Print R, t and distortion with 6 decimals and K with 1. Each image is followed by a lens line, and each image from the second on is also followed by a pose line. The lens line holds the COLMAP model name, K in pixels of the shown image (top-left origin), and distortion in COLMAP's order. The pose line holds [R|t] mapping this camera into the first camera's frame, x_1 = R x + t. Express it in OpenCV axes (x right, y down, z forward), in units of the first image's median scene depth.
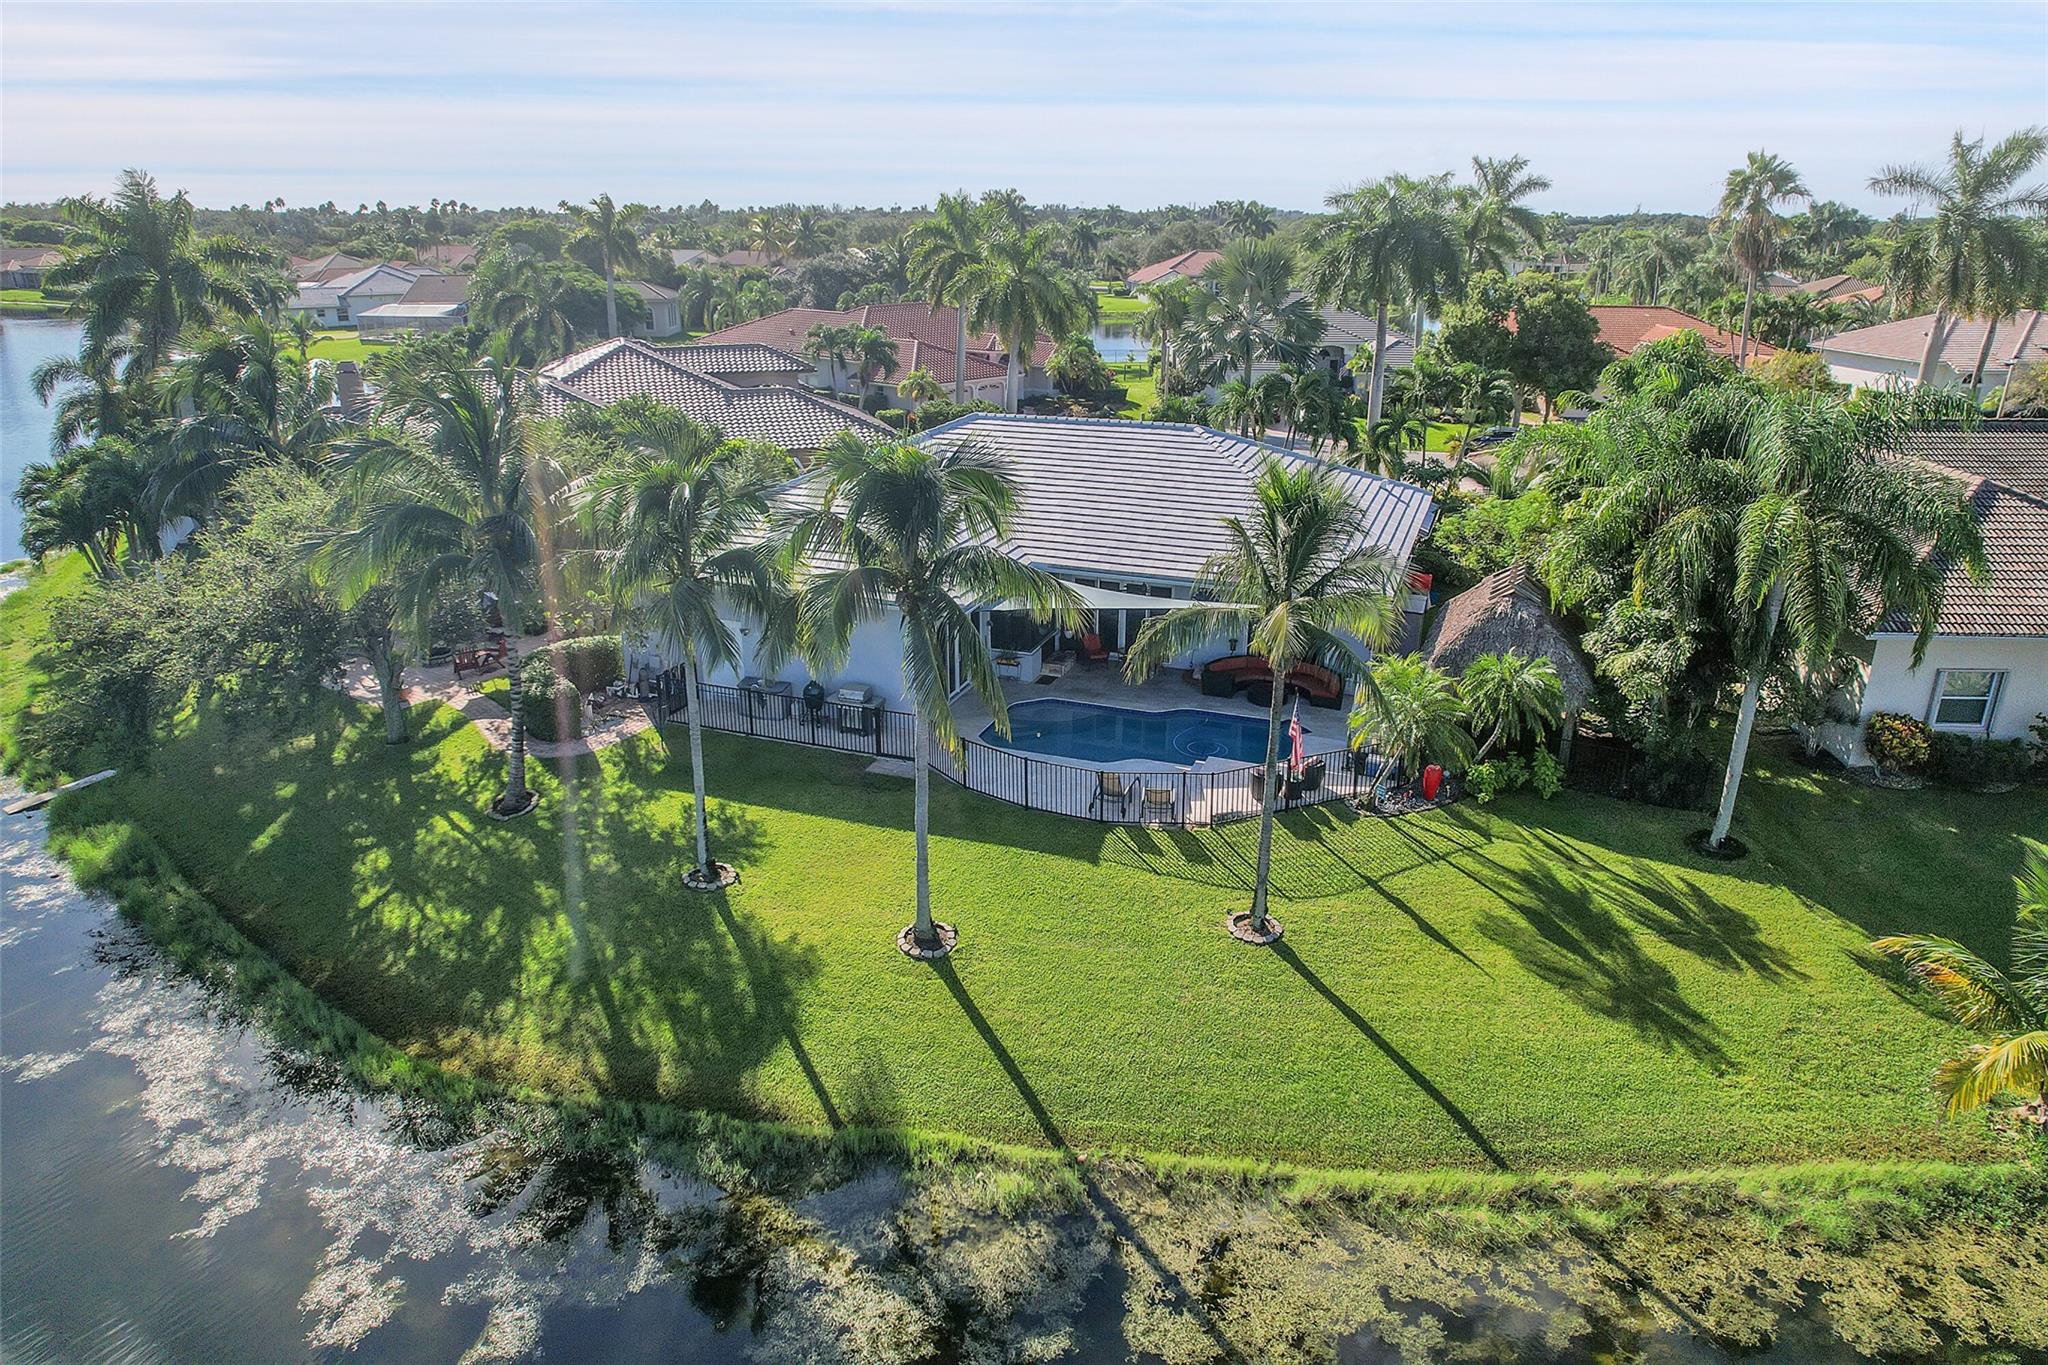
lens RADIAL K [[1287.7, 0, 1040.1], [0, 1287.7, 673.0], [0, 0, 1]] dist [-0.043371, 0.039307]
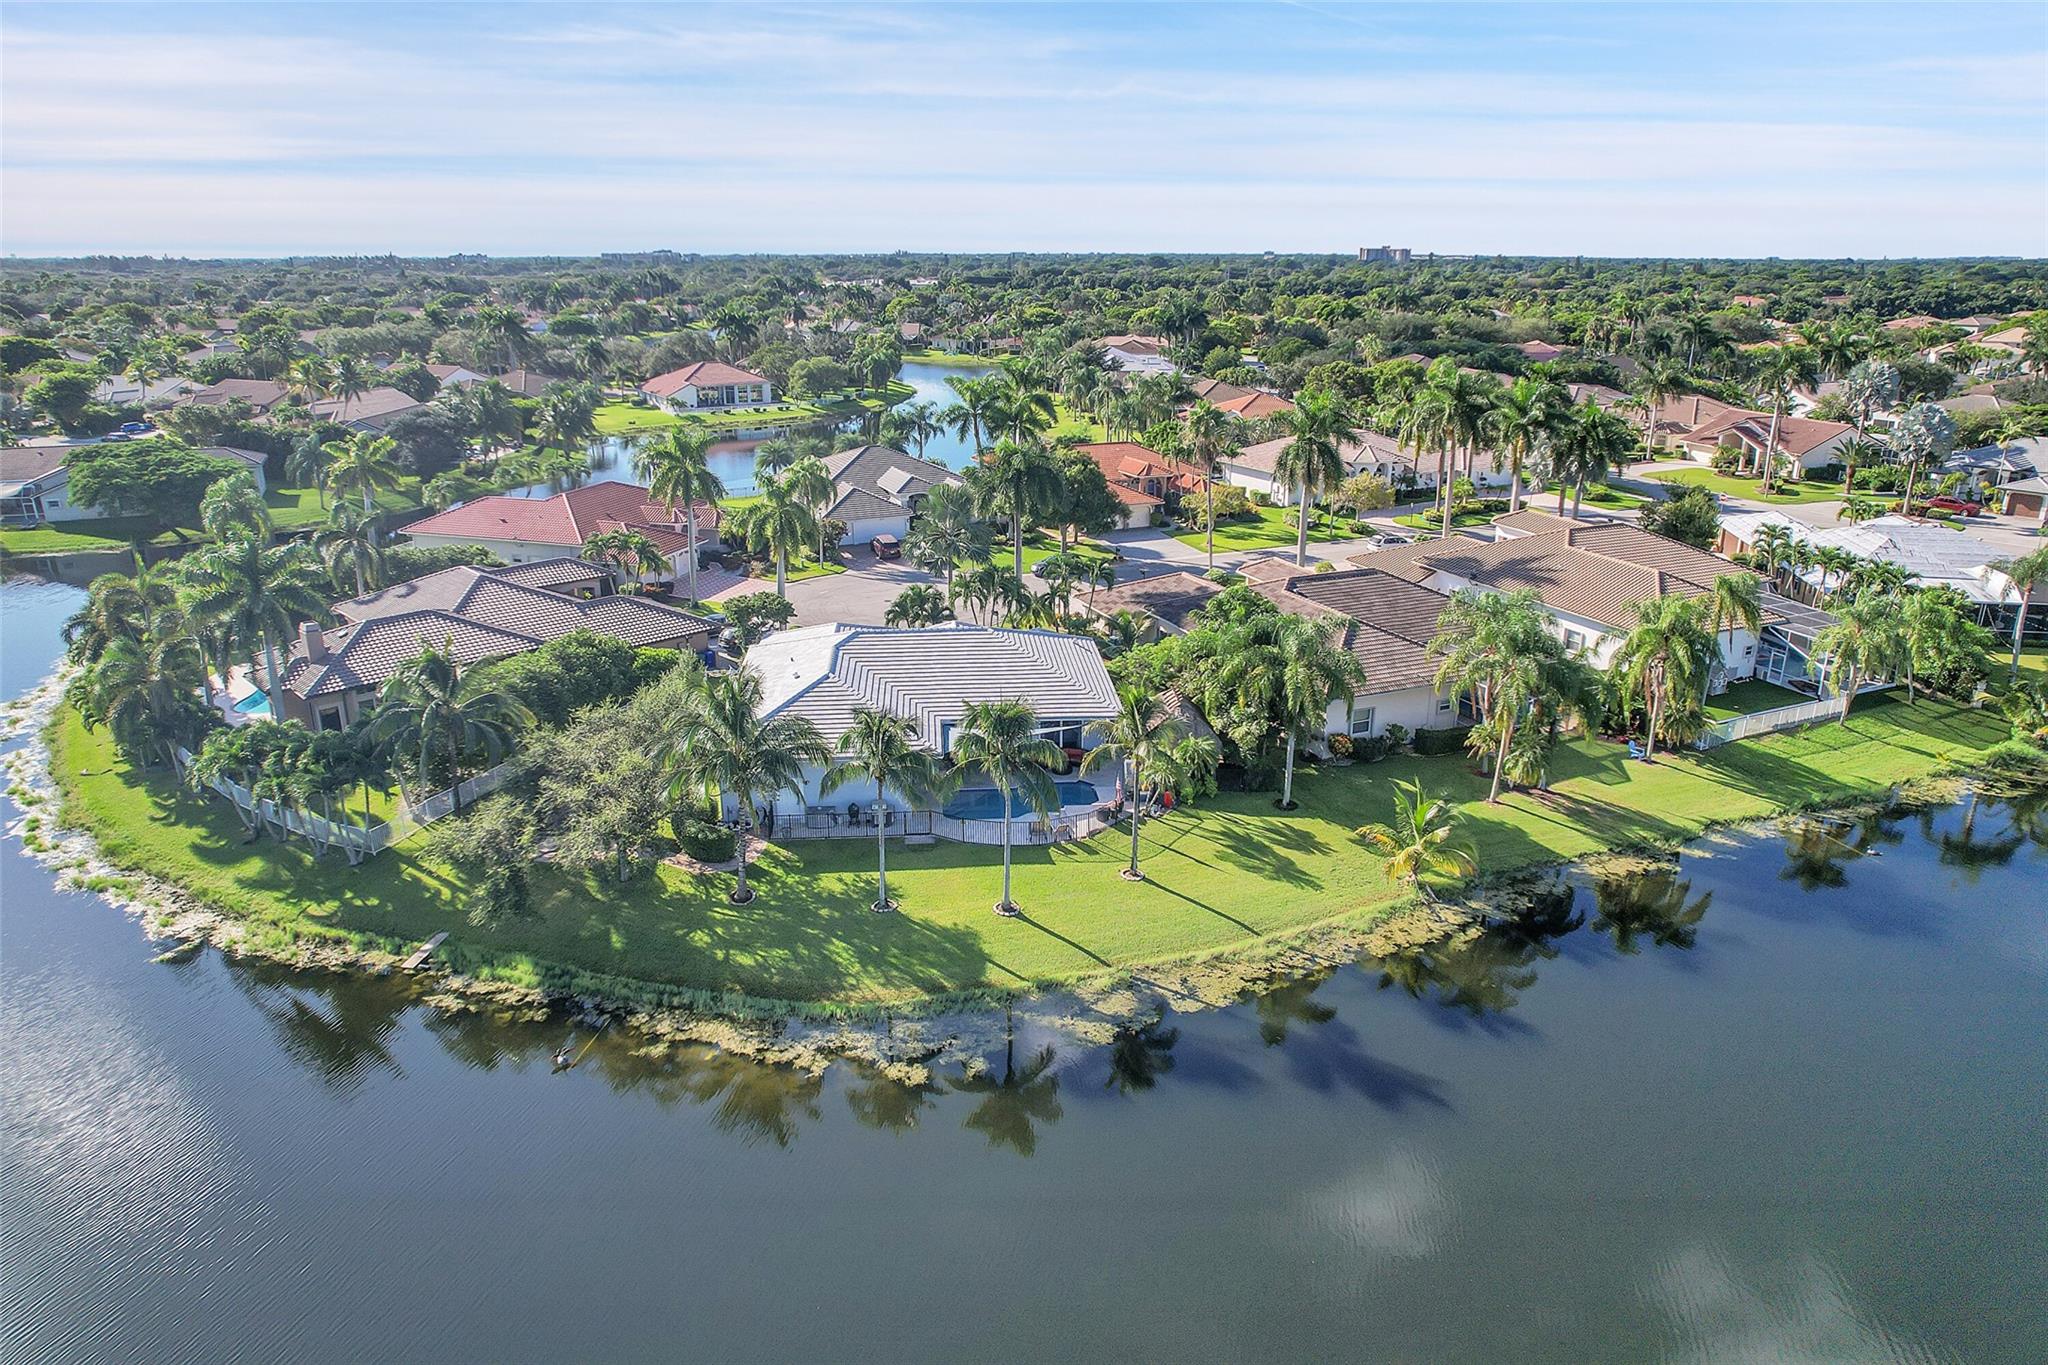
lens RADIAL K [[1287.7, 0, 1011.3], [0, 1287.7, 683.0], [0, 0, 1]] dist [-0.043371, 0.039307]
pose [[0.912084, -0.139923, 0.385390, -0.848129], [0.146340, 0.989152, 0.012794, -0.200306], [-0.382999, 0.044729, 0.922665, -1.039522]]
